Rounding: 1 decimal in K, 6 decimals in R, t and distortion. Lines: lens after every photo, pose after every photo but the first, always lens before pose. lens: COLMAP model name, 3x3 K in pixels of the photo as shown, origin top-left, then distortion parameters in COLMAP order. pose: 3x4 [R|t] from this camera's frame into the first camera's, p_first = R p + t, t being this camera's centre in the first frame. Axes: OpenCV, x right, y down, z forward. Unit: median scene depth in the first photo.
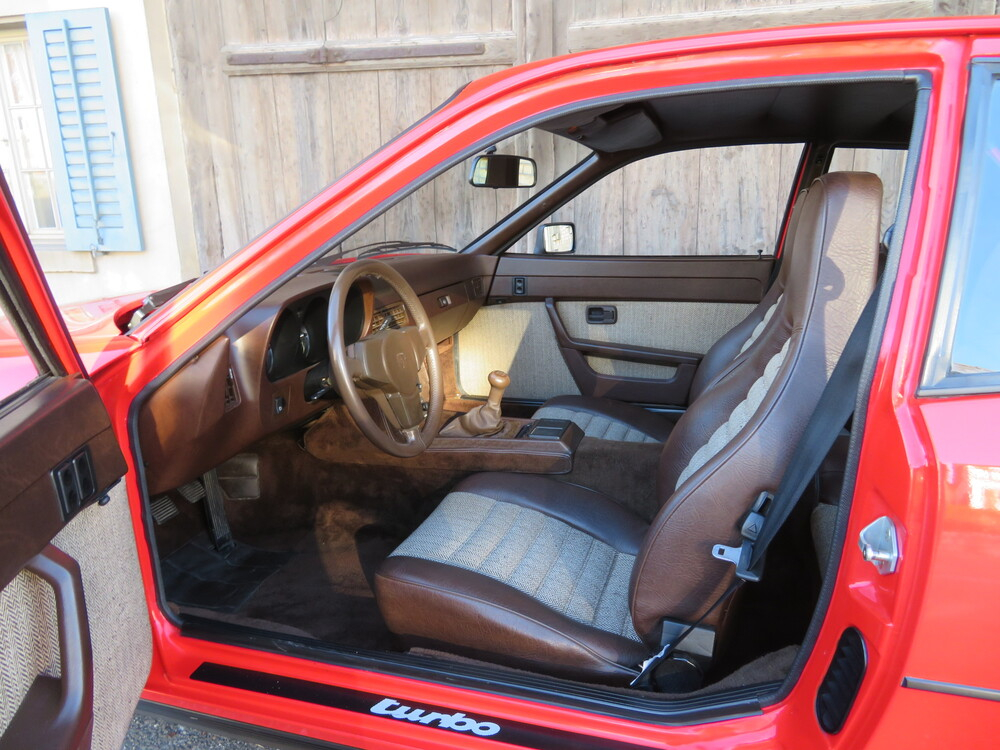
lens RADIAL K [[708.4, 0, 505.5], [0, 708.4, 368.0], [0, 0, 1]] dist [-0.005804, 0.000034]
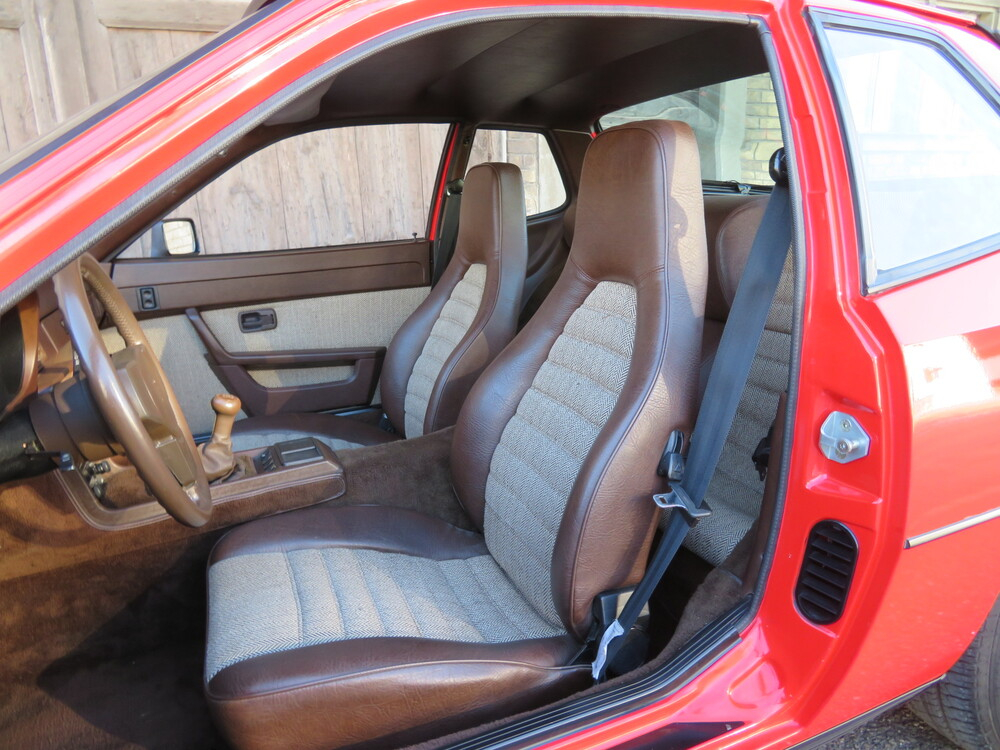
lens RADIAL K [[708.4, 0, 500.8], [0, 708.4, 366.3], [0, 0, 1]] dist [-0.005804, 0.000034]
pose [[0.769767, -0.169213, 0.615488, -0.176085], [0.184579, 0.982038, 0.039142, 0.000279], [-0.611056, 0.083476, 0.787174, 0.146746]]
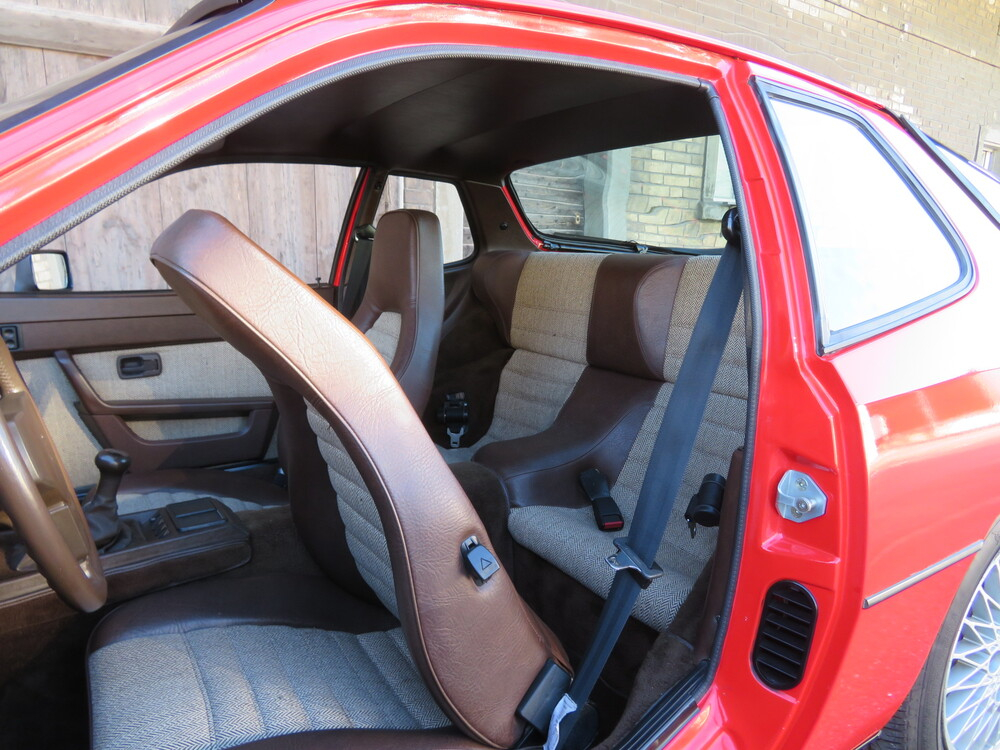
lens RADIAL K [[708.4, 0, 499.3], [0, 708.4, 366.8], [0, 0, 1]] dist [-0.005804, 0.000034]
pose [[0.653614, -0.109445, 0.748873, -0.188219], [0.166183, 0.986094, -0.000931, -0.007751], [-0.738357, 0.125058, 0.662713, 0.192940]]
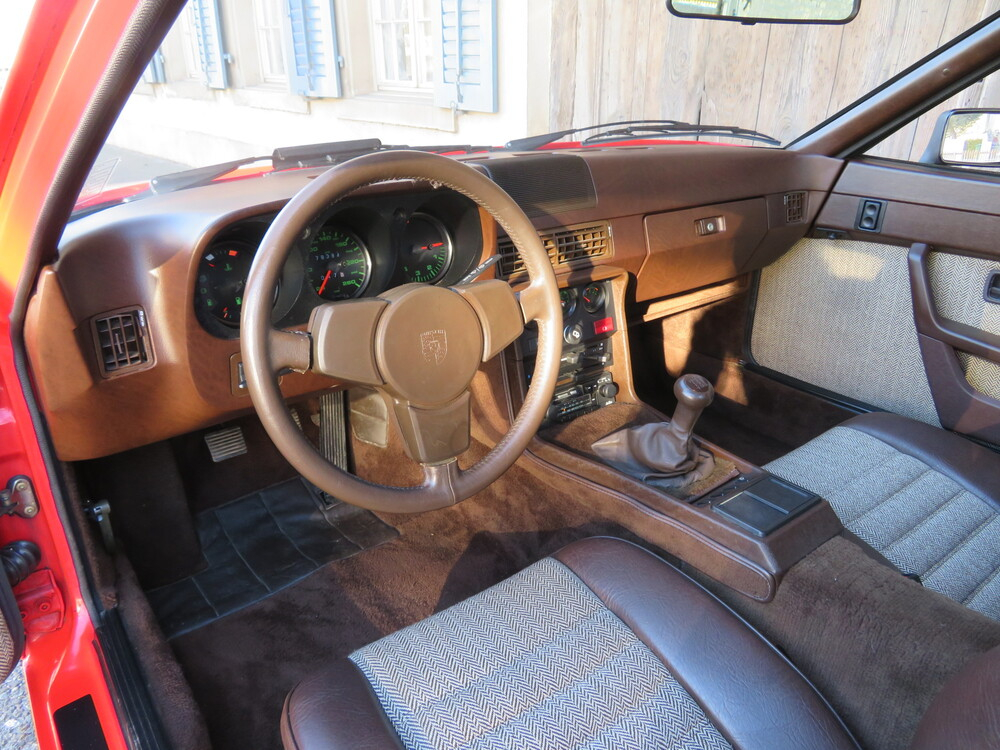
lens RADIAL K [[708.4, 0, 504.3], [0, 708.4, 378.6], [0, 0, 1]] dist [-0.005804, 0.000034]
pose [[0.819213, 0.260480, -0.510921, 0.107367], [-0.164440, 0.960181, 0.225860, -0.067820], [0.549408, -0.101012, 0.829426, 0.325452]]
